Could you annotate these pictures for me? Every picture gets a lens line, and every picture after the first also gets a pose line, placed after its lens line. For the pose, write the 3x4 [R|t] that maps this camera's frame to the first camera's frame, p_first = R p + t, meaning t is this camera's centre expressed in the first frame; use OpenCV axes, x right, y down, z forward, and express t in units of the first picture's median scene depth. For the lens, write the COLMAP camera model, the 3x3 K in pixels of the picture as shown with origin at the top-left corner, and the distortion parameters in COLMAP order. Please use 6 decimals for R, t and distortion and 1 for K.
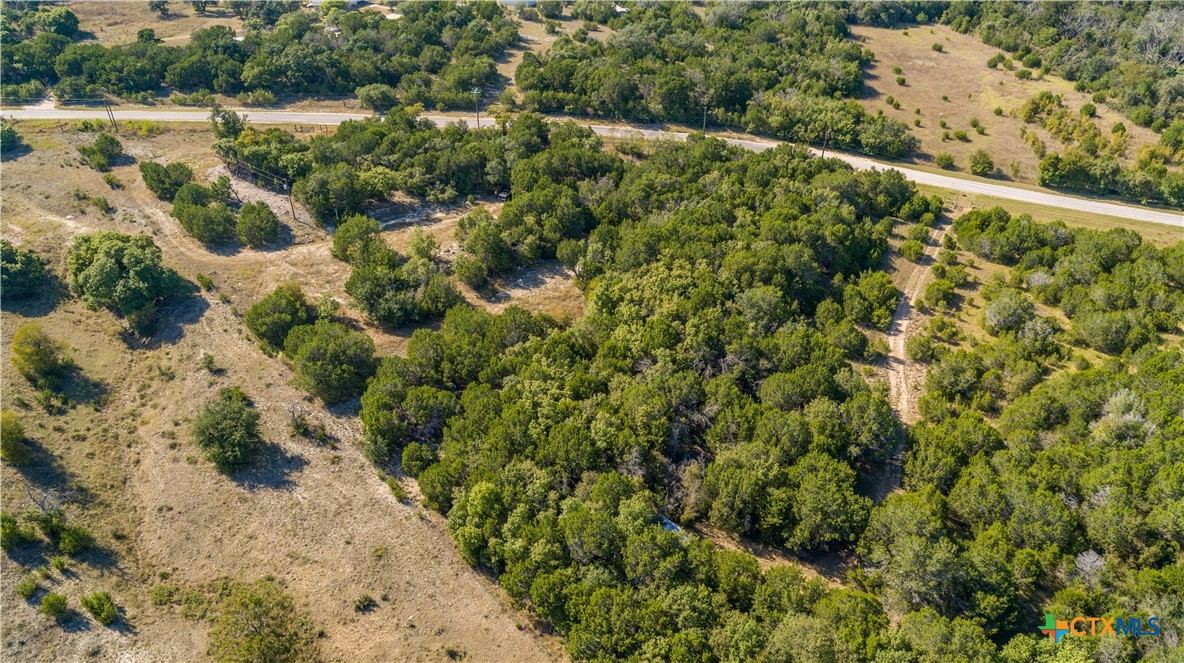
lens RADIAL K [[812.3, 0, 592.0], [0, 812.3, 331.5], [0, 0, 1]] dist [-0.000163, -0.001765]
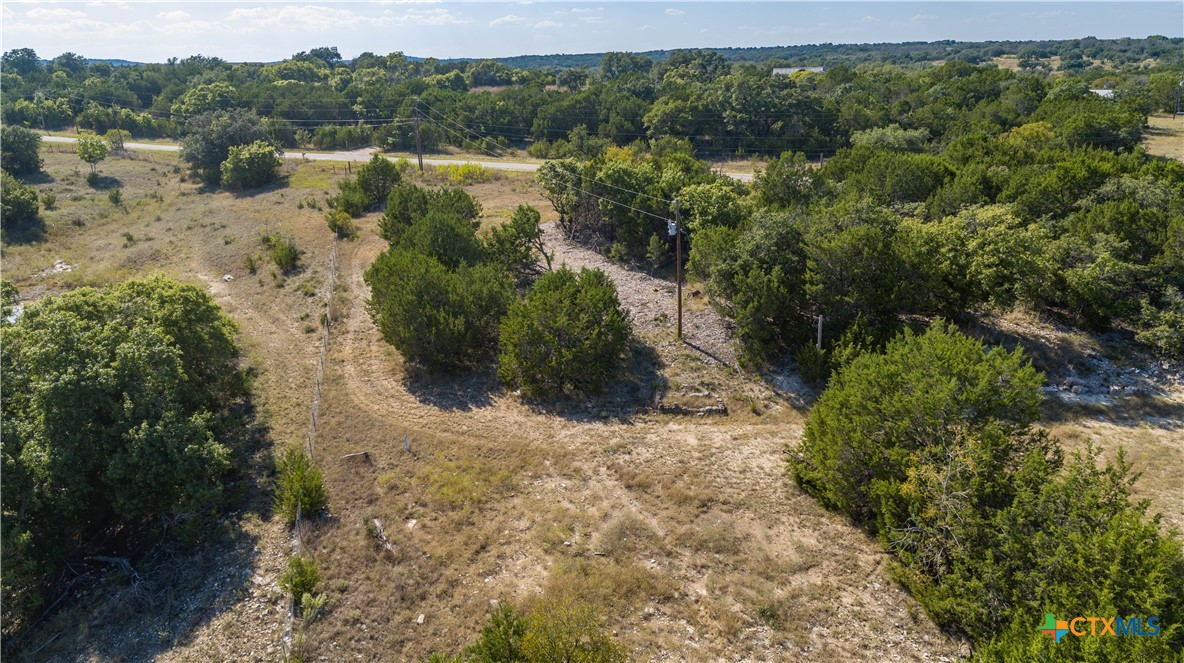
lens RADIAL K [[812.3, 0, 592.0], [0, 812.3, 331.5], [0, 0, 1]] dist [-0.000163, -0.001765]
pose [[0.884278, 0.121628, -0.450842, -0.211243], [-0.231204, 0.952872, -0.196418, -0.058278], [0.405705, 0.277925, 0.870725, 0.591713]]
